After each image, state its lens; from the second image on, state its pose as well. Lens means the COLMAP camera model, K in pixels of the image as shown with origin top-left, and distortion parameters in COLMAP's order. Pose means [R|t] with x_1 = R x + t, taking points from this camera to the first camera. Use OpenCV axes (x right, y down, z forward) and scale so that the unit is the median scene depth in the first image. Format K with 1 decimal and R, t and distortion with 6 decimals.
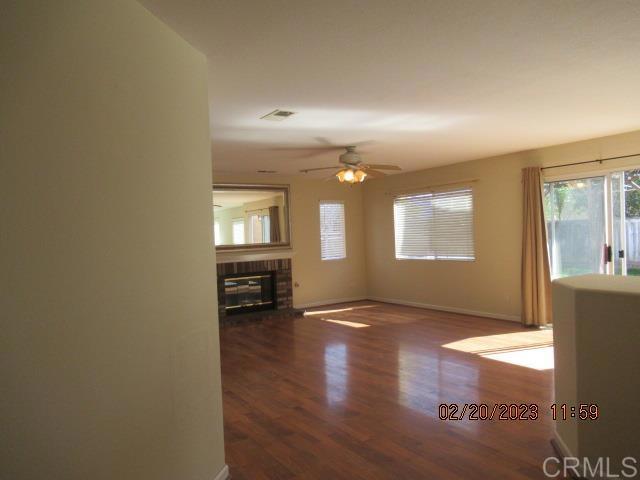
lens RADIAL K [[469.3, 0, 321.4], [0, 469.3, 241.4], [0, 0, 1]] dist [-0.007780, 0.014508]
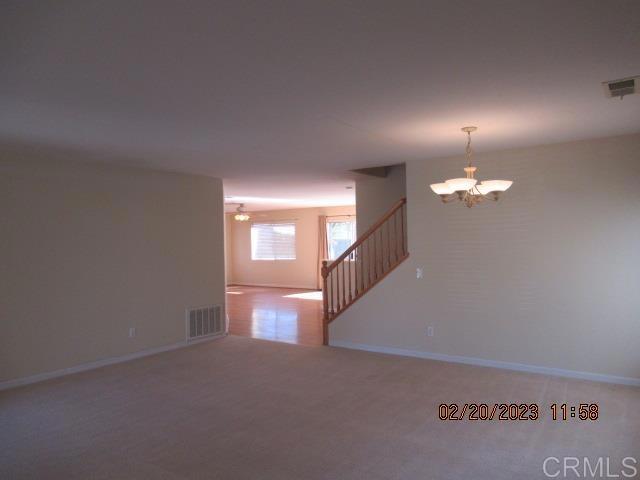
lens RADIAL K [[469.3, 0, 320.0], [0, 469.3, 240.3], [0, 0, 1]] dist [-0.007780, 0.014508]
pose [[0.915292, 0.023764, 0.402089, -0.373766], [-0.017105, 0.999651, -0.020145, -0.003756], [-0.402427, 0.011560, 0.915379, -0.847181]]
